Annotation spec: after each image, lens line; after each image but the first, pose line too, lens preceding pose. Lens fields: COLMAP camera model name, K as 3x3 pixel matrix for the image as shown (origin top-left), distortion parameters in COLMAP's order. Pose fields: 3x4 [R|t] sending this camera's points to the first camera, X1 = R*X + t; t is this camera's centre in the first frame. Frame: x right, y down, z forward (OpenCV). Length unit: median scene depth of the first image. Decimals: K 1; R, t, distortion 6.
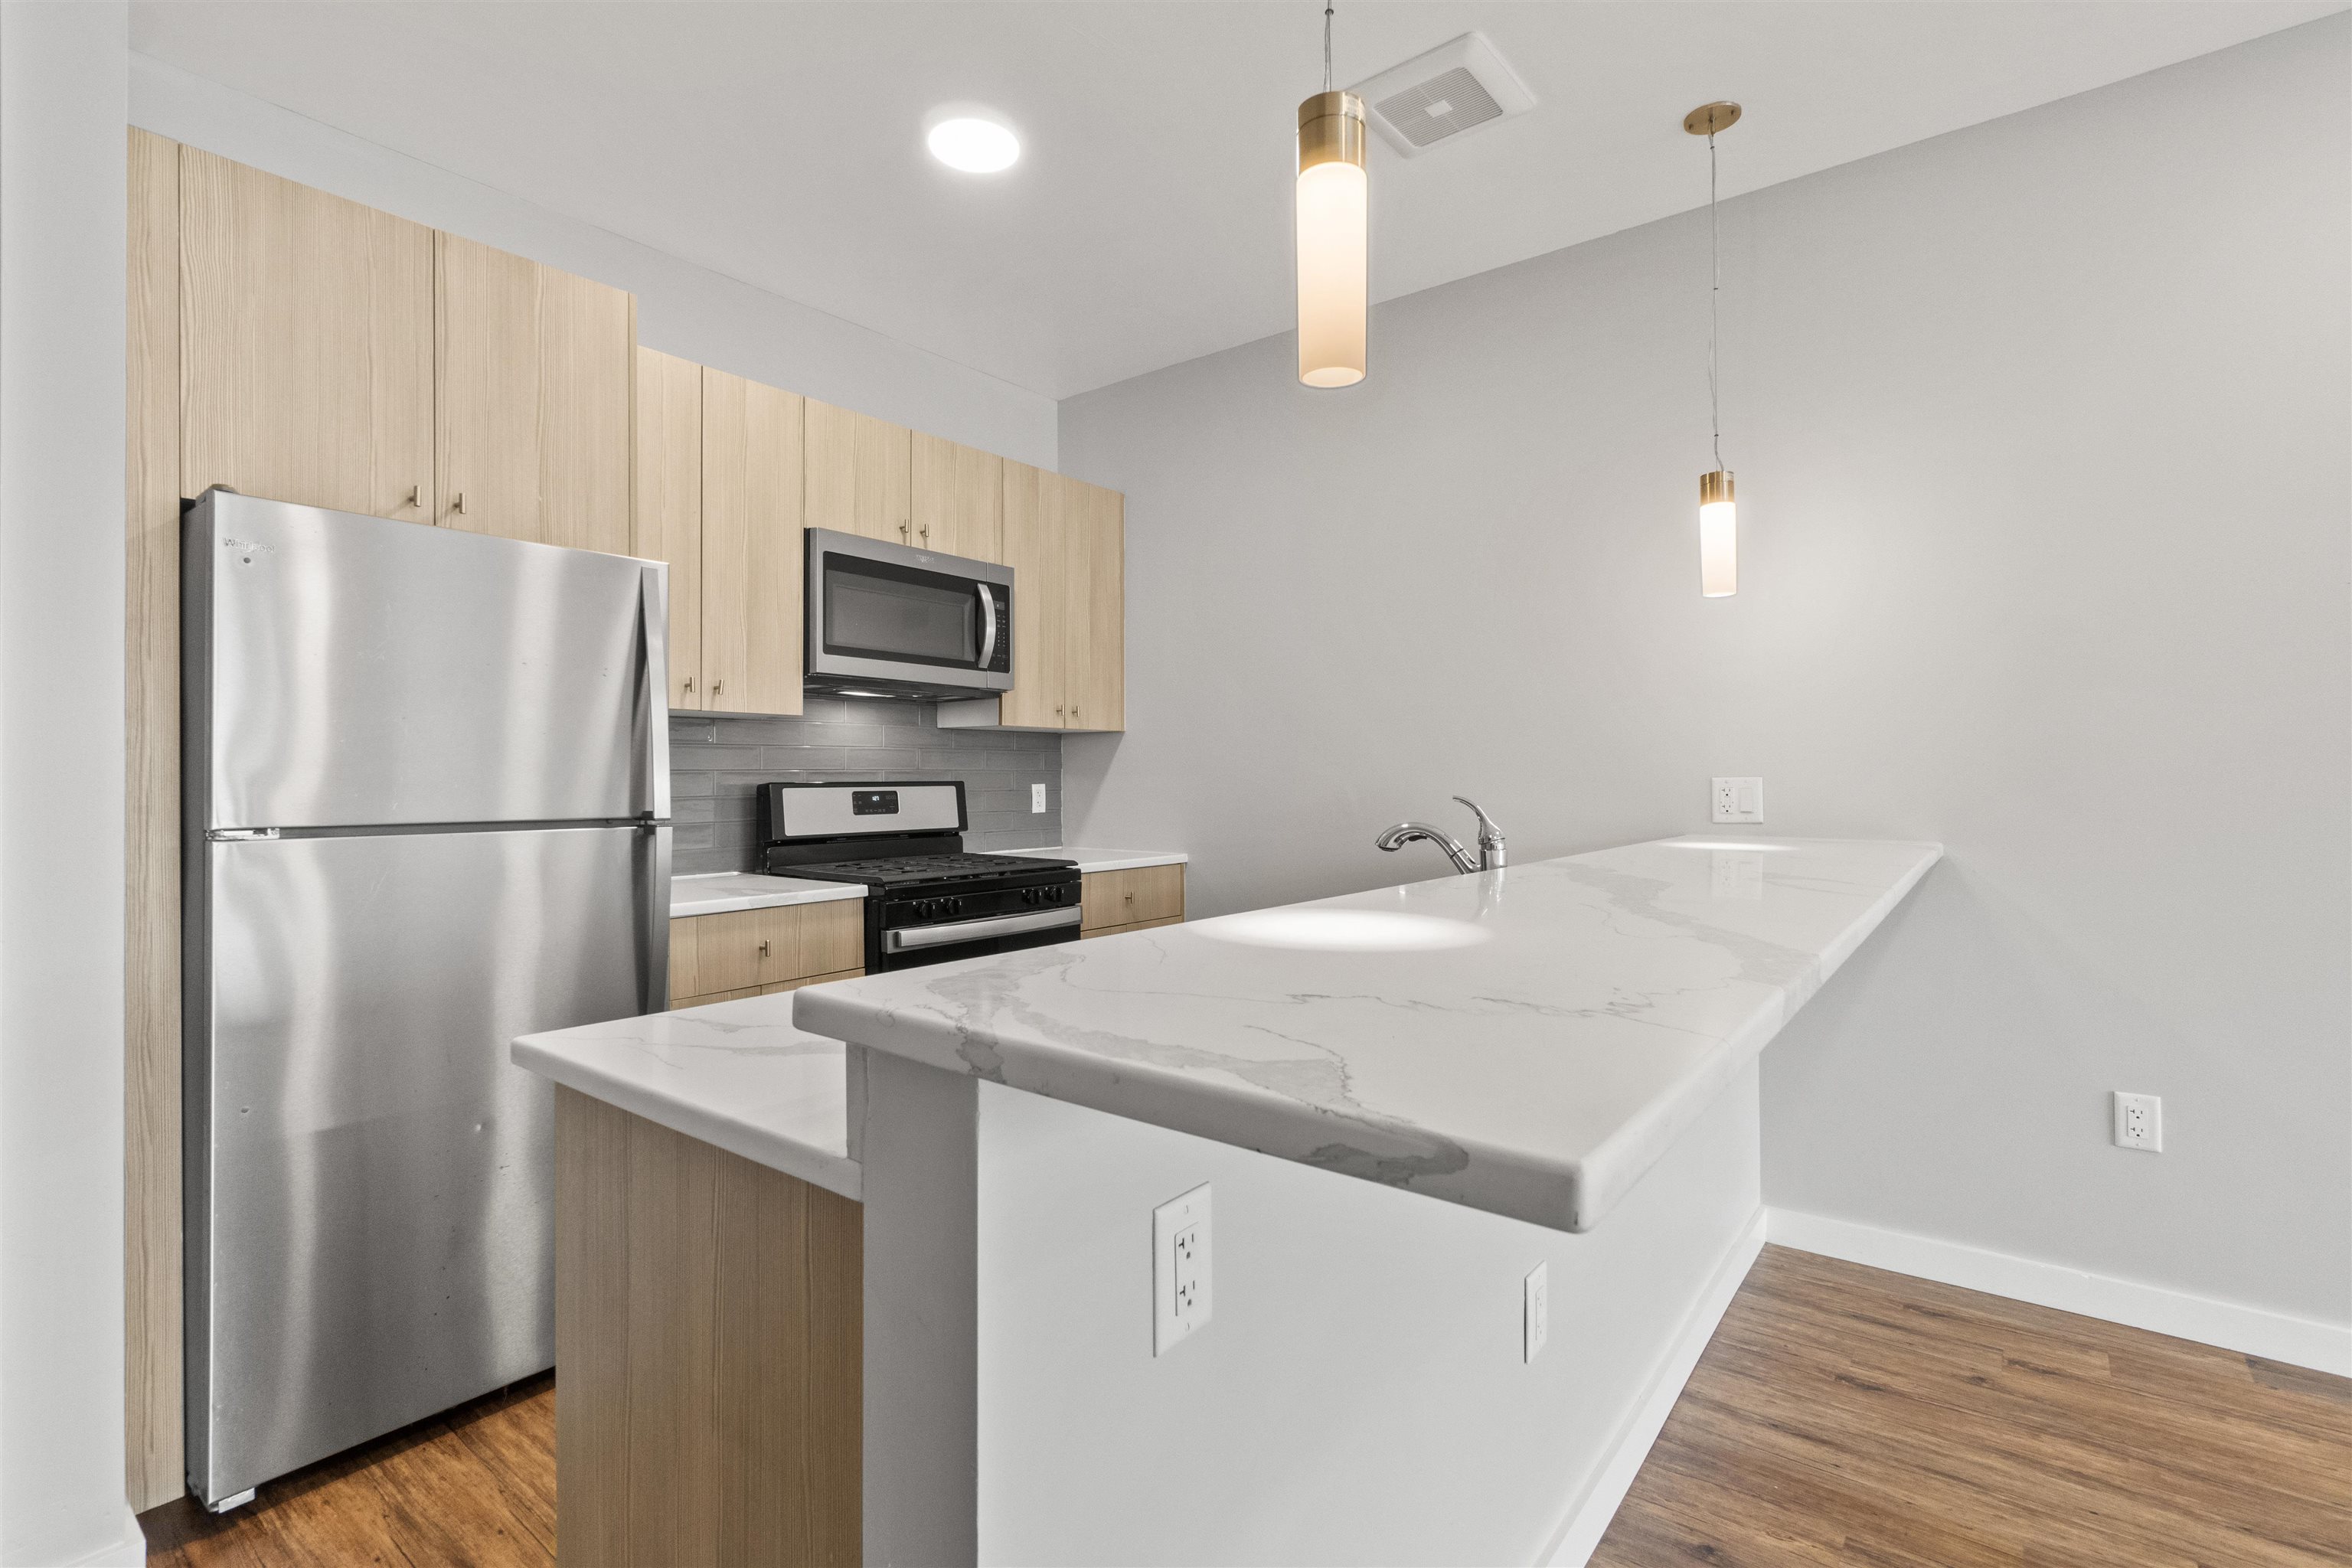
lens RADIAL K [[1026.8, 0, 1183.7], [0, 1026.8, 790.6], [0, 0, 1]] dist [-0.028804, -0.000477]
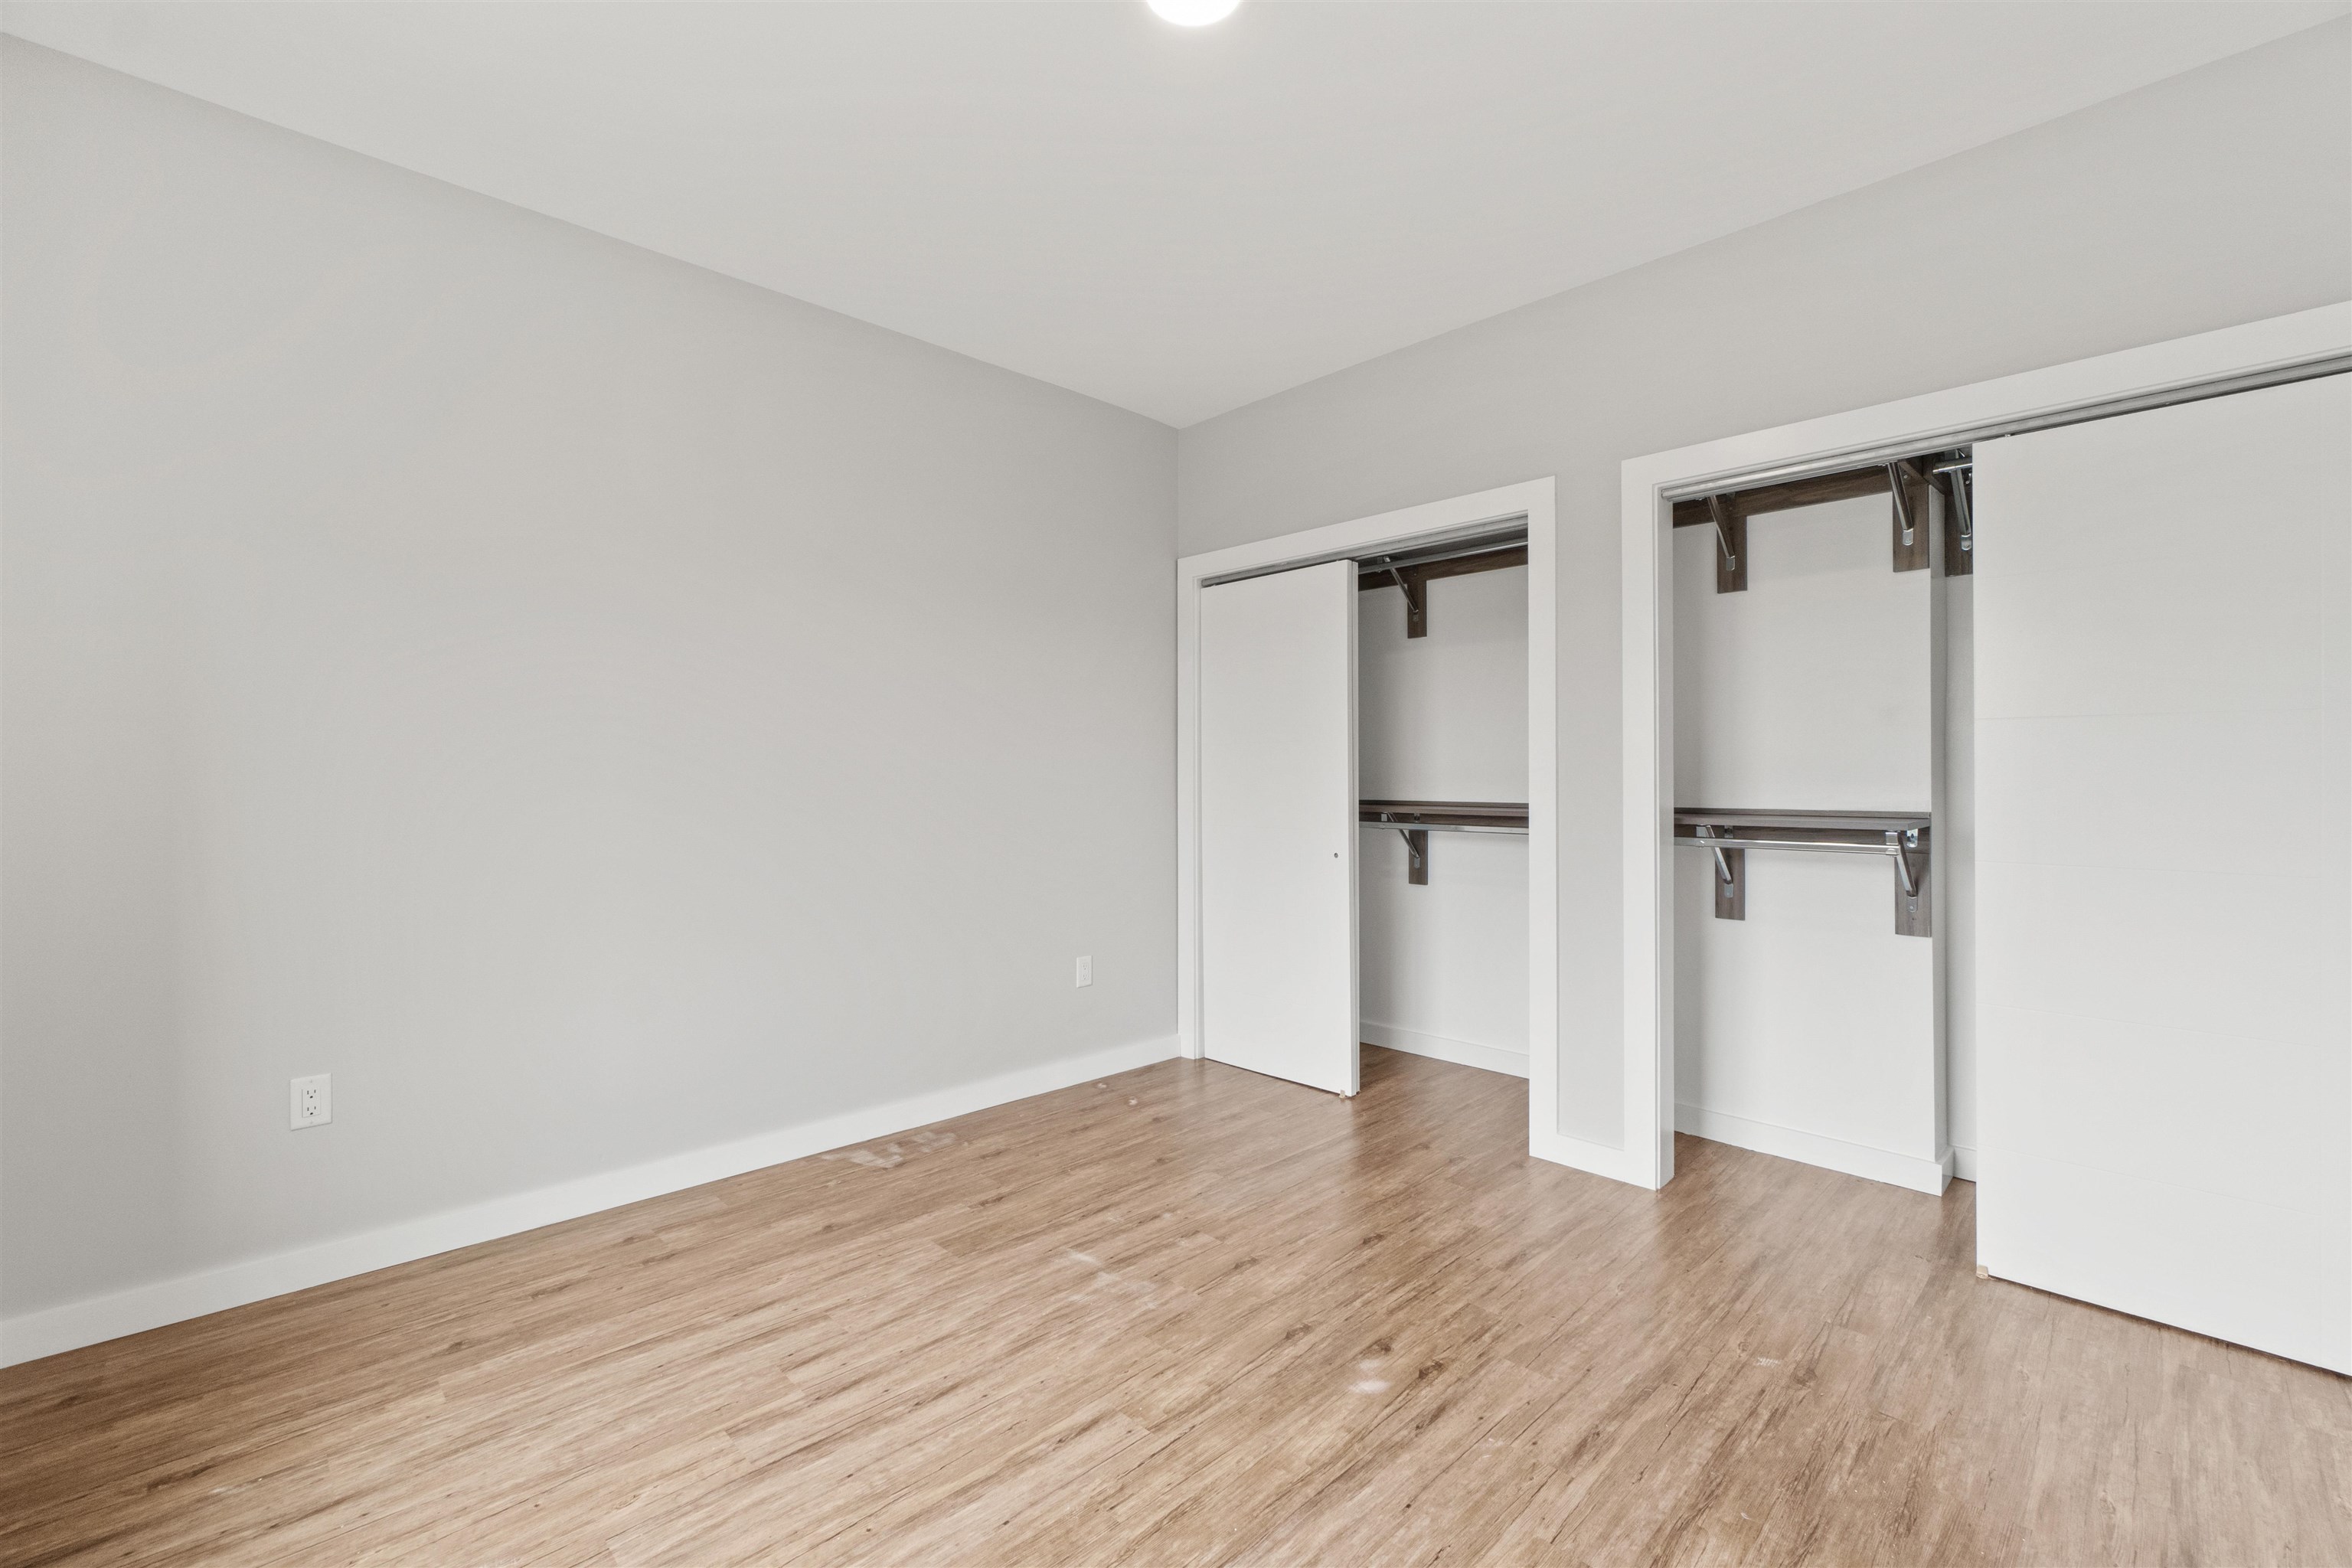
lens RADIAL K [[1013.9, 0, 1183.2], [0, 1013.9, 770.5], [0, 0, 1]] dist [0.000359, -0.000242]
pose [[0.115596, 0.005973, 0.993278, -0.186789], [-0.001913, 0.999981, -0.005791, 0.005766], [-0.993294, -0.001231, 0.115605, 0.167569]]
